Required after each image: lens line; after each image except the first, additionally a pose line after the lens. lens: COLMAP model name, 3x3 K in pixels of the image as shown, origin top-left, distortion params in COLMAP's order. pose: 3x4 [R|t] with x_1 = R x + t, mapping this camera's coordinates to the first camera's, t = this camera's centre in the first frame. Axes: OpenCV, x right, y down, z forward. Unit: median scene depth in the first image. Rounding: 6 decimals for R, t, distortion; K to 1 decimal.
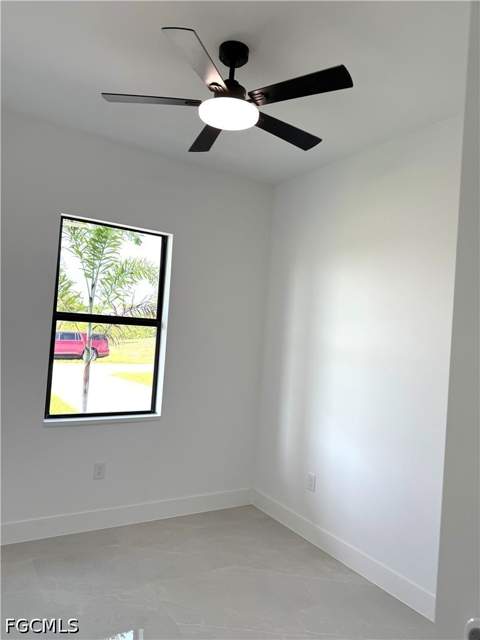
lens RADIAL K [[450.6, 0, 240.0], [0, 450.6, 320.0], [0, 0, 1]] dist [0.117204, -0.135660]
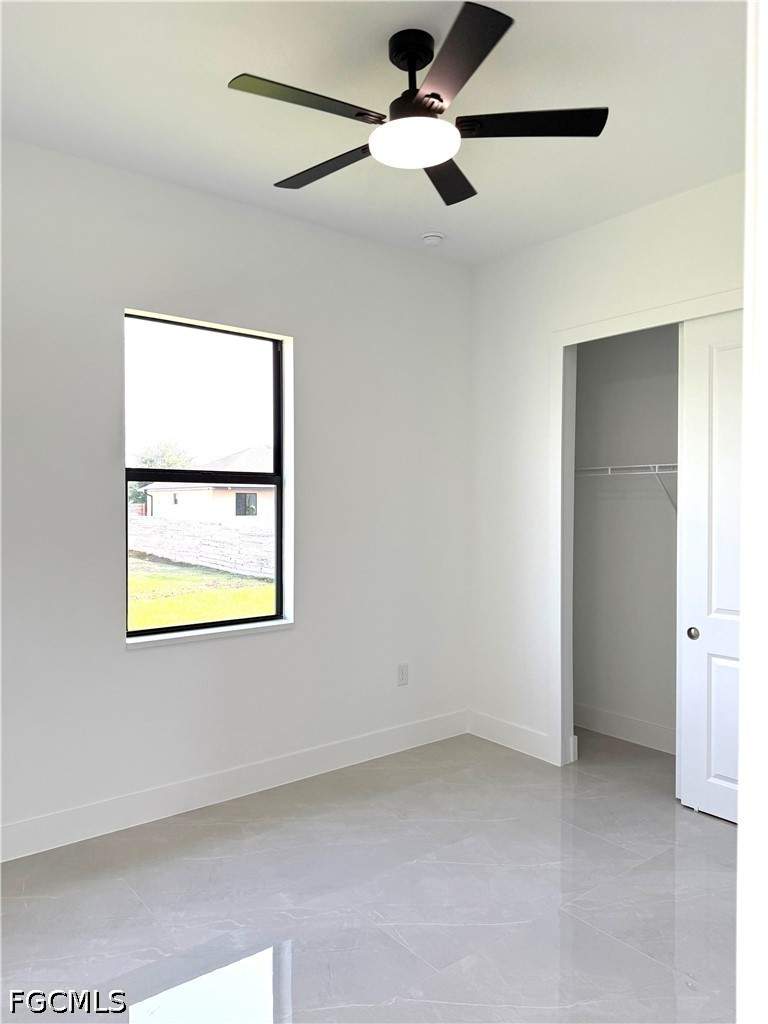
lens RADIAL K [[720.9, 0, 384.0], [0, 720.9, 512.0], [0, 0, 1]] dist [0.117204, -0.135660]
pose [[0.989172, -0.062425, 0.132820, -0.172446], [0.055629, 0.996975, 0.054280, 0.006405], [-0.135806, -0.046303, 0.989653, -0.032719]]
